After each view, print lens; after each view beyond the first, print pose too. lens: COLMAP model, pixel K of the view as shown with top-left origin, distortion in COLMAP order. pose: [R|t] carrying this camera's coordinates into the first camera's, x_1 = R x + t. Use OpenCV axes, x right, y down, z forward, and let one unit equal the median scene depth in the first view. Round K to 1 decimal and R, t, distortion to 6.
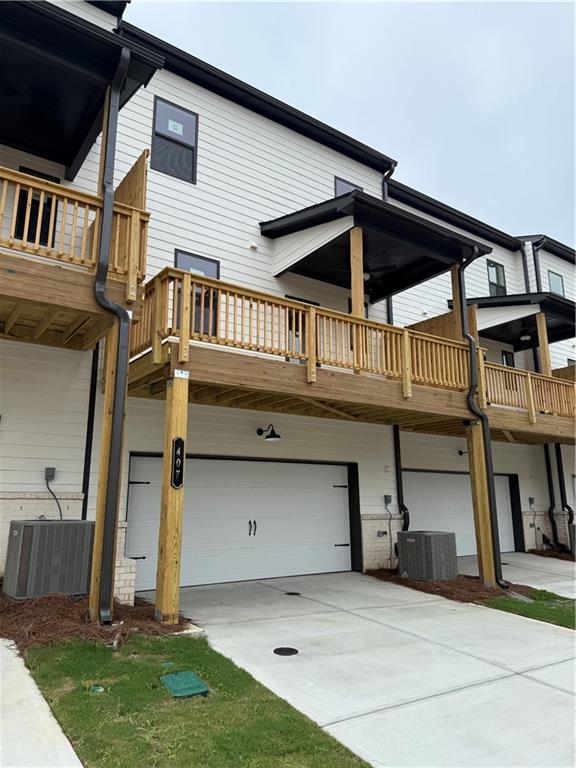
lens RADIAL K [[538.7, 0, 288.0], [0, 538.7, 383.9], [0, 0, 1]] dist [0.050135, -0.057178]
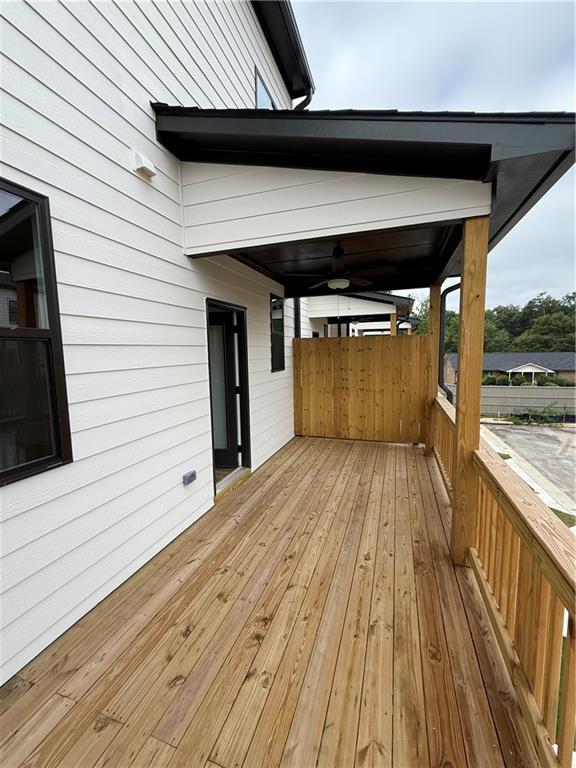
lens RADIAL K [[316.1, 0, 285.3], [0, 316.1, 383.7], [0, 0, 1]] dist [-0.000032, 0.000231]
pose [[0.813495, -0.069059, 0.577457, -0.121640], [-0.118471, 0.952427, 0.280799, -0.182850], [-0.569378, -0.296841, 0.766612, 0.720697]]
